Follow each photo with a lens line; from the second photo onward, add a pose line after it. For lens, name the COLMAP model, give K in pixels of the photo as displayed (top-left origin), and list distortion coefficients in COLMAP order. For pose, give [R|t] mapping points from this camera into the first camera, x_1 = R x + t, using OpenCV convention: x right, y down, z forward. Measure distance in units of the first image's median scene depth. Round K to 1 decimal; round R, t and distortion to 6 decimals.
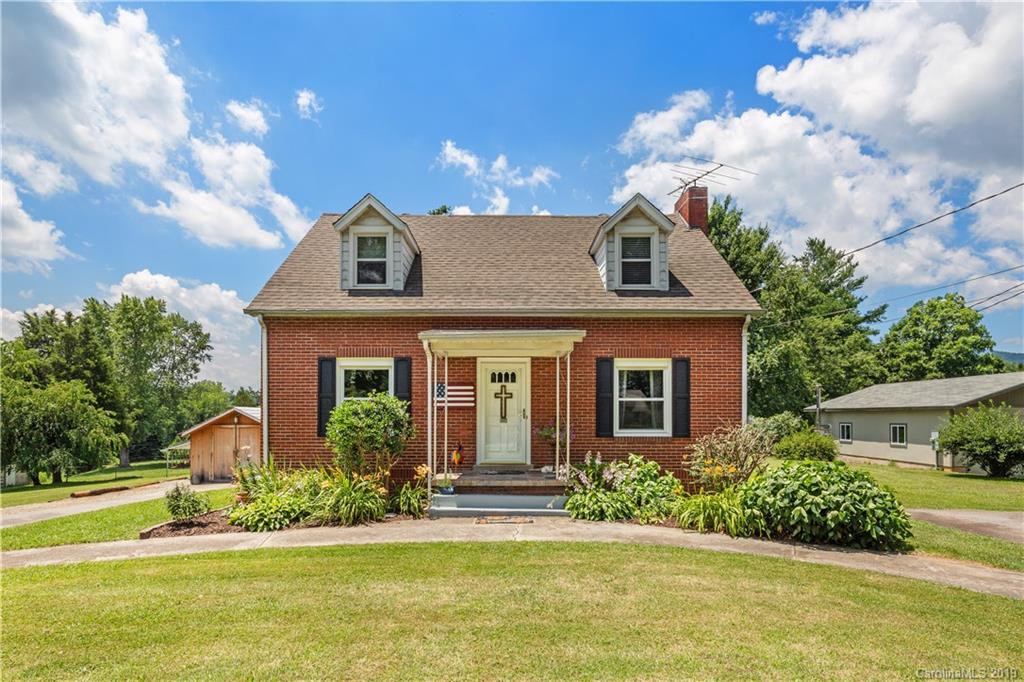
lens RADIAL K [[498.4, 0, 481.7], [0, 498.4, 379.9], [0, 0, 1]] dist [0.003298, 0.000427]
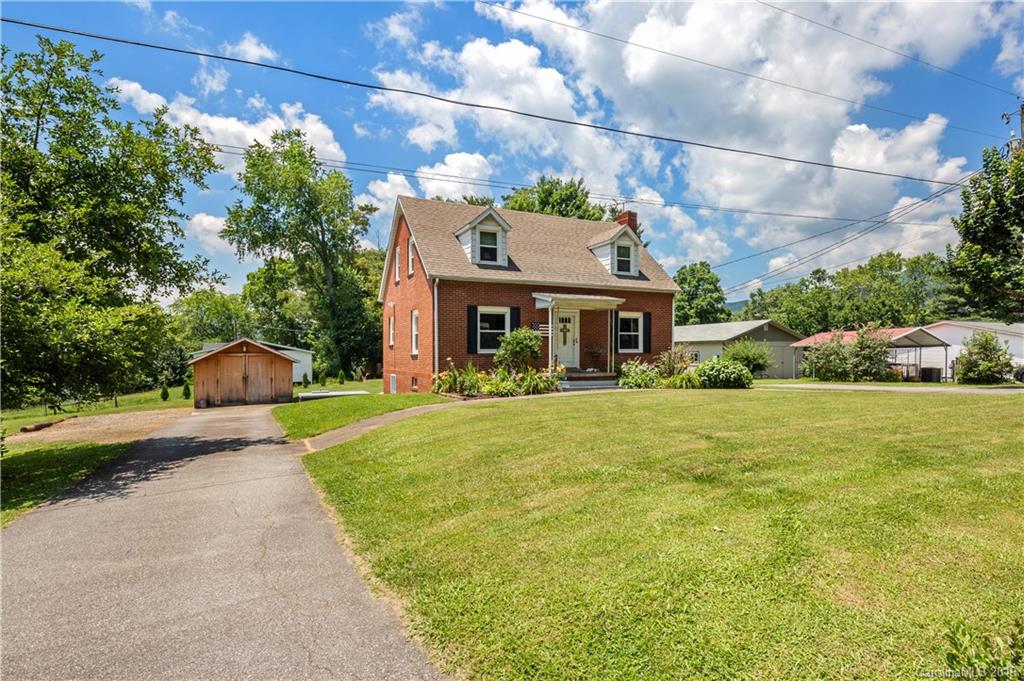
lens RADIAL K [[510.2, 0, 514.2], [0, 510.2, 313.1], [0, 0, 1]] dist [-0.000041, 0.000306]
pose [[0.912119, 0.028094, 0.408962, -0.862533], [-0.026059, 0.999605, -0.010550, -0.006394], [-0.409097, -0.001034, 0.912490, -0.590617]]
